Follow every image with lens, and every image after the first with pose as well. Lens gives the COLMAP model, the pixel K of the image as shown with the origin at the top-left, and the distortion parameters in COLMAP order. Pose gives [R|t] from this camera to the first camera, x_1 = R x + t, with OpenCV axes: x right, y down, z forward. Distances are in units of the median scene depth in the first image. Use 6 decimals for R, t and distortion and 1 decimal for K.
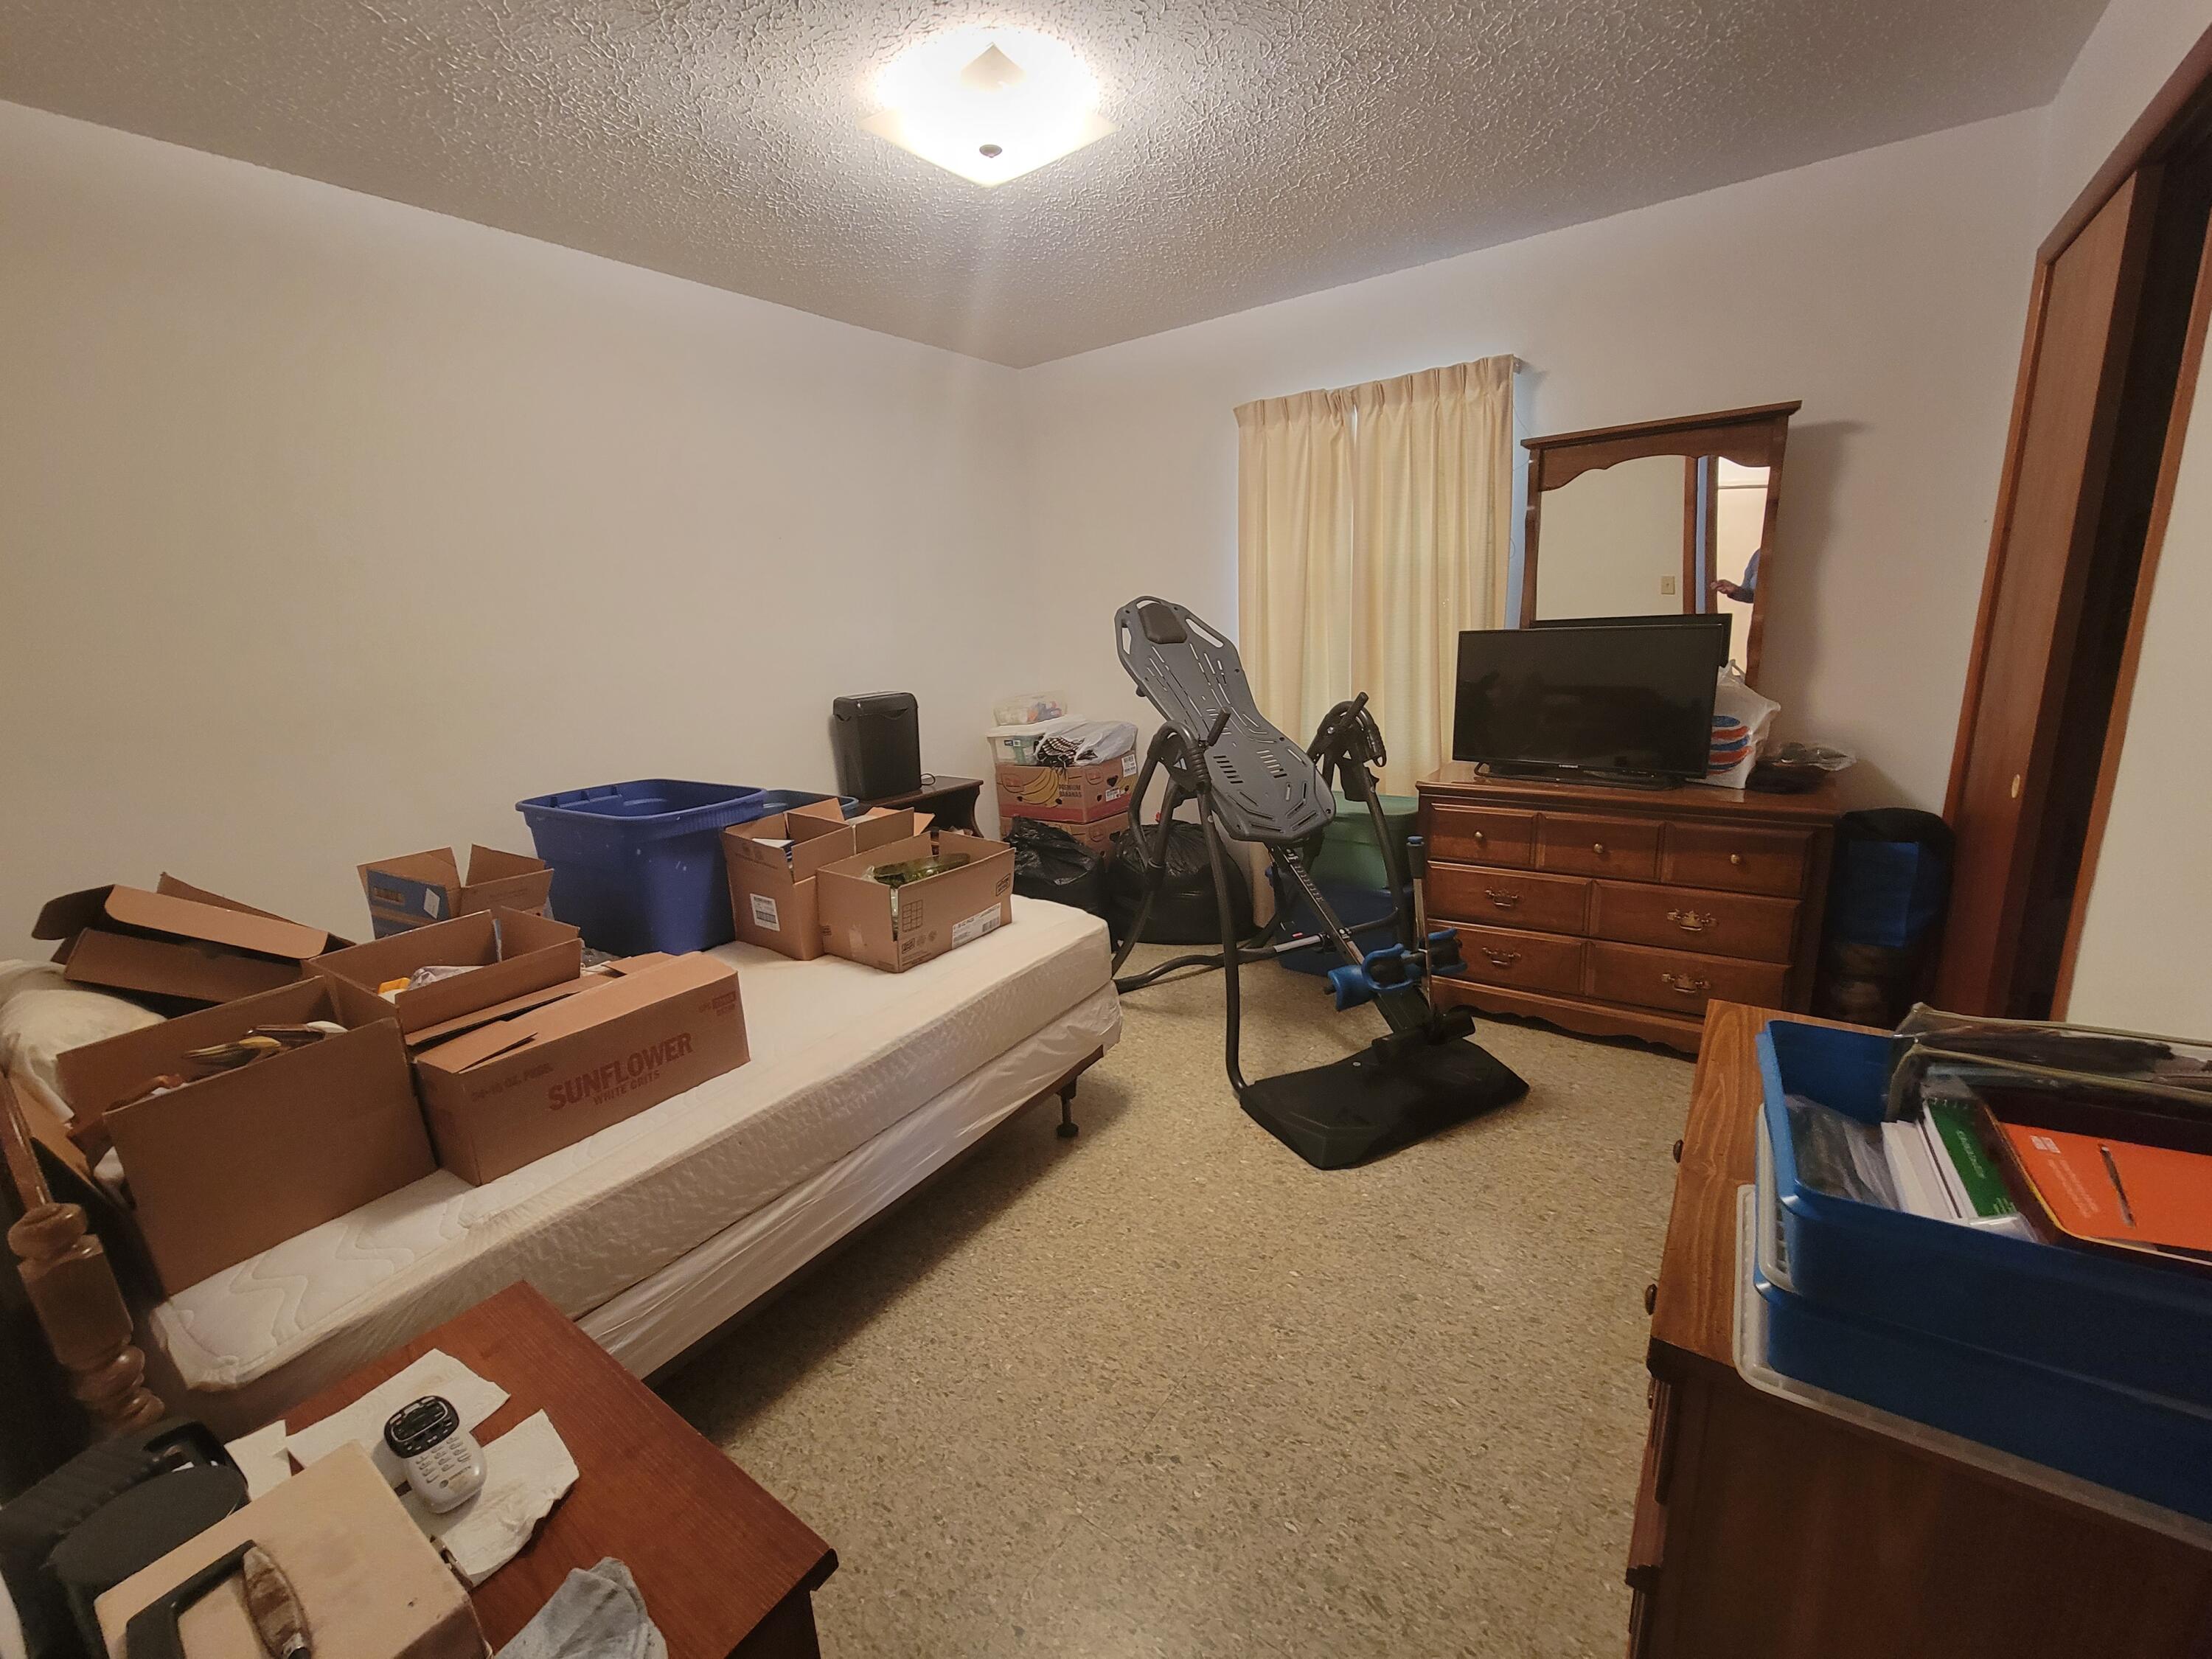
lens RADIAL K [[909.4, 0, 1091.9], [0, 909.4, 831.7], [0, 0, 1]] dist [-0.003219, -0.000913]
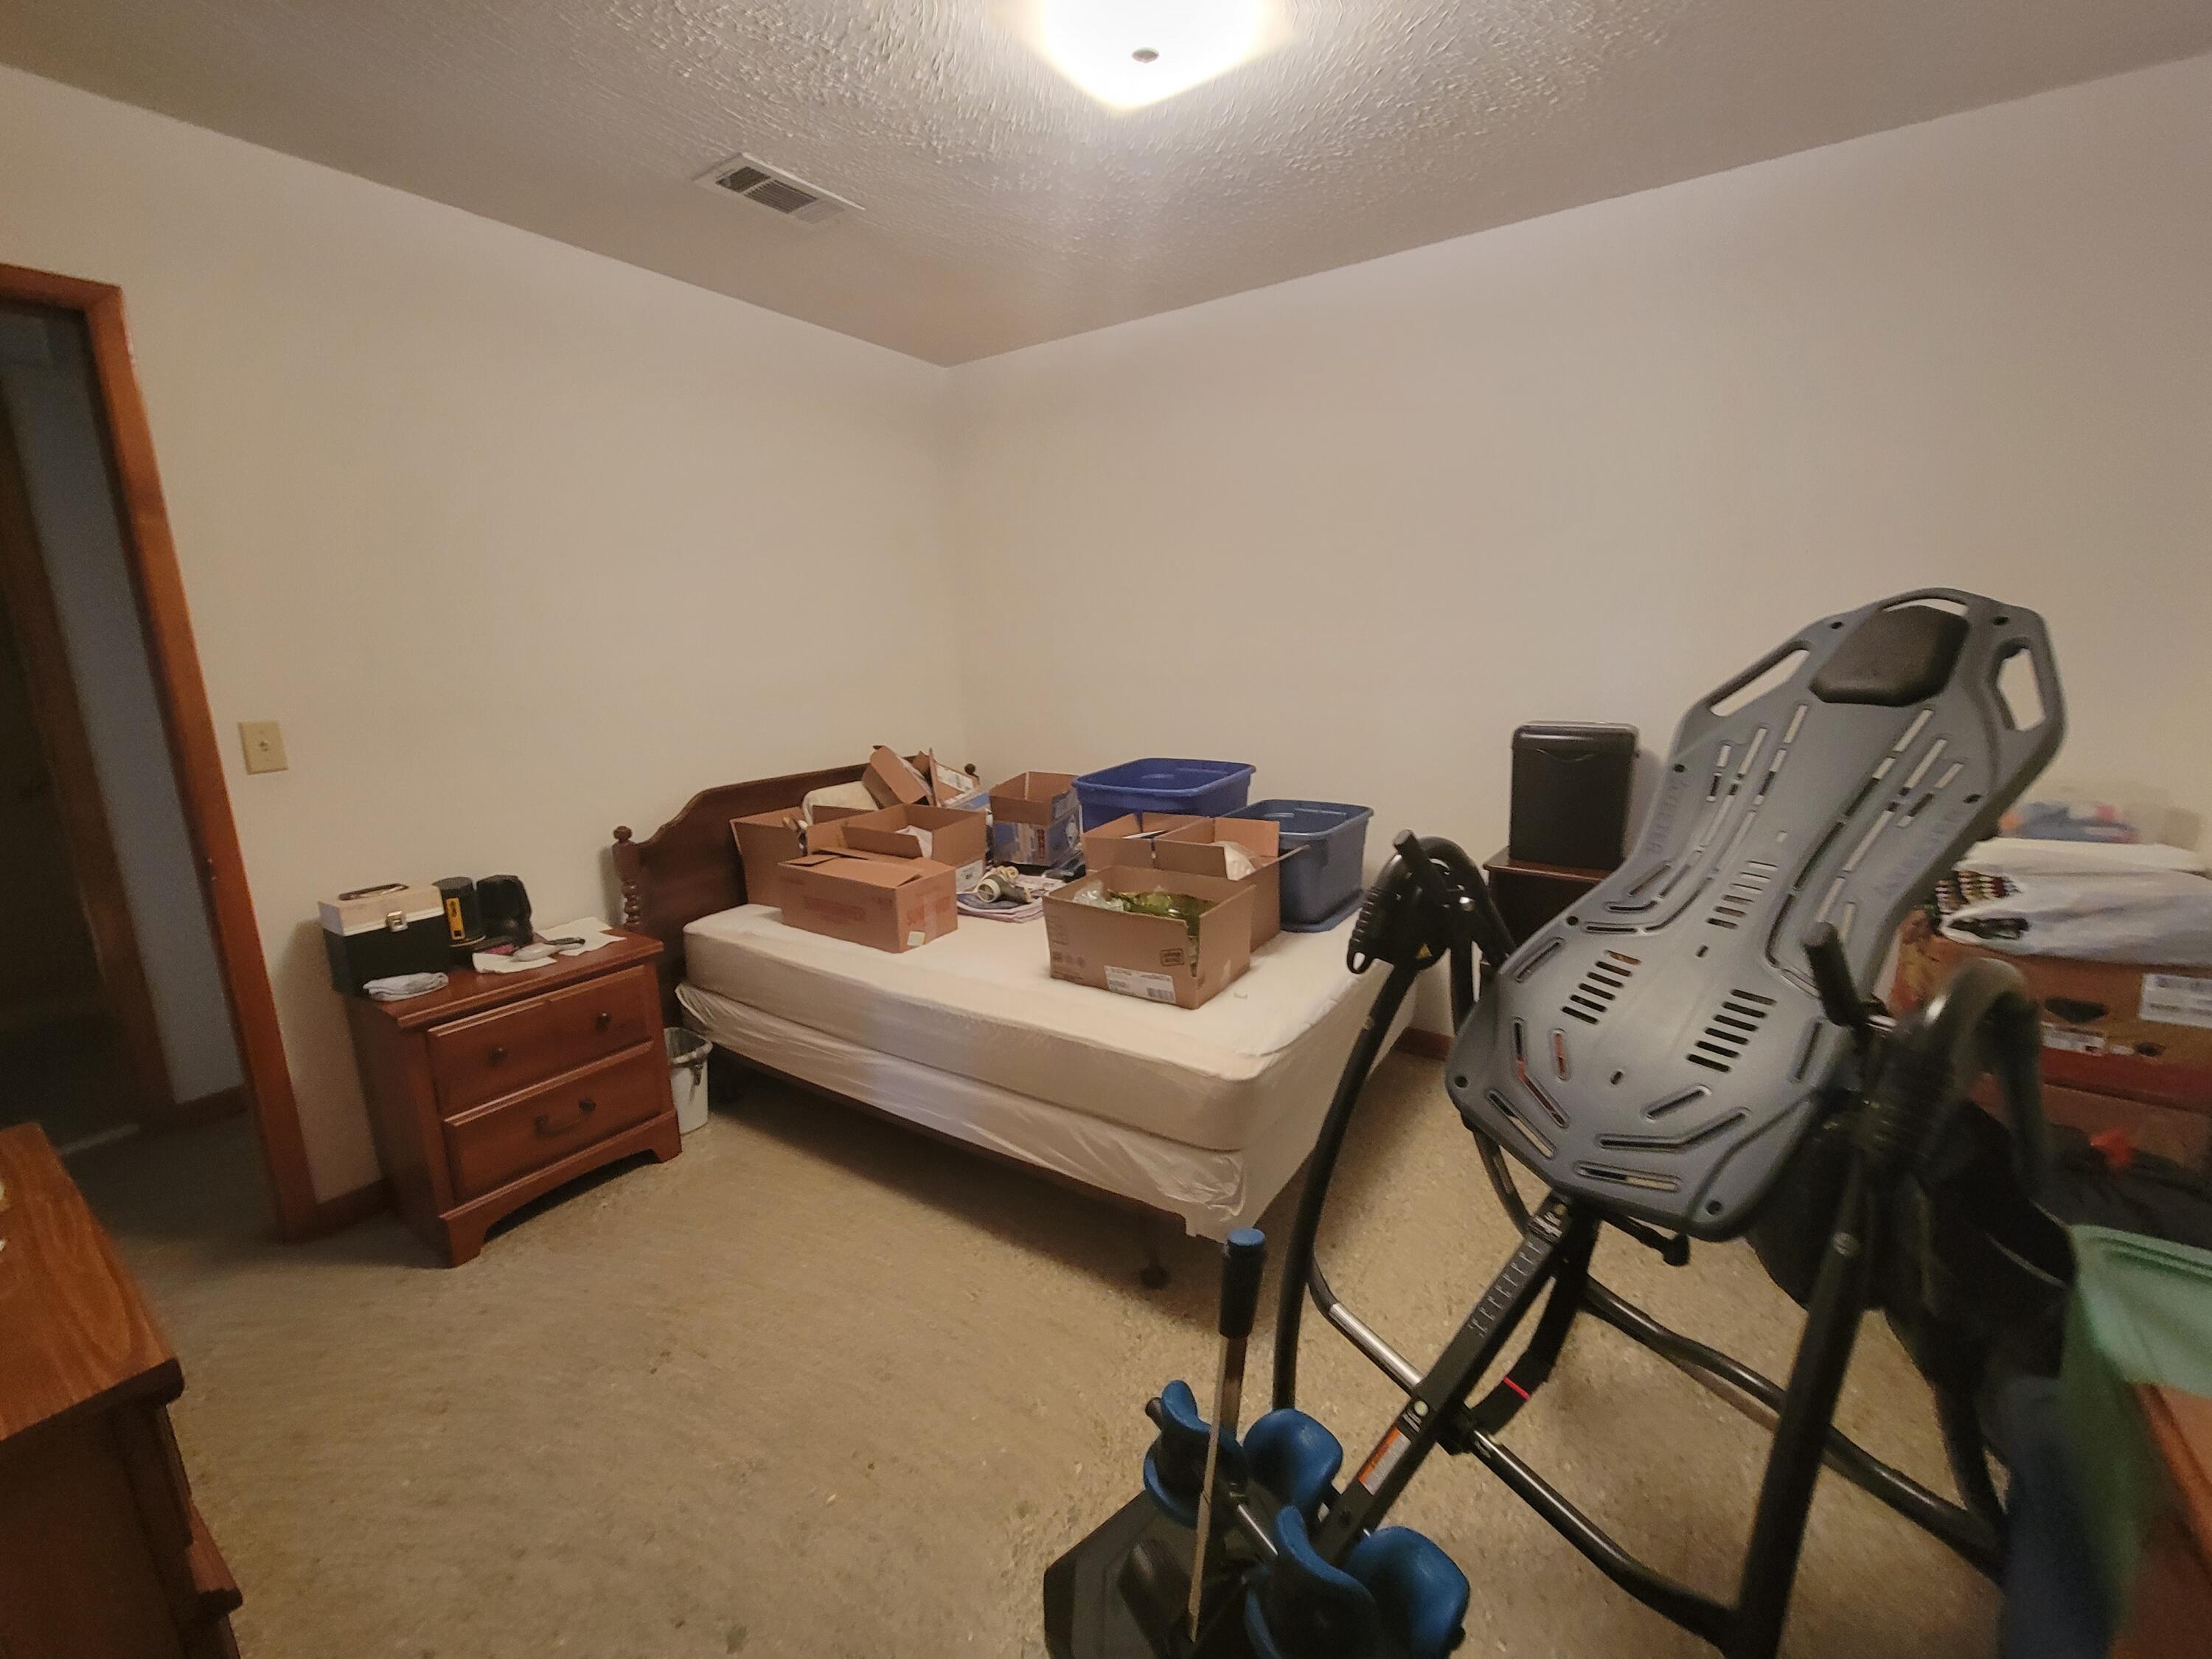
lens RADIAL K [[909.4, 0, 1091.9], [0, 909.4, 831.7], [0, 0, 1]] dist [-0.003219, -0.000913]
pose [[0.028085, 0.250883, -0.967610, 0.707440], [-0.213888, 0.947081, 0.239352, -0.244249], [0.976454, 0.200238, 0.080260, 0.878079]]
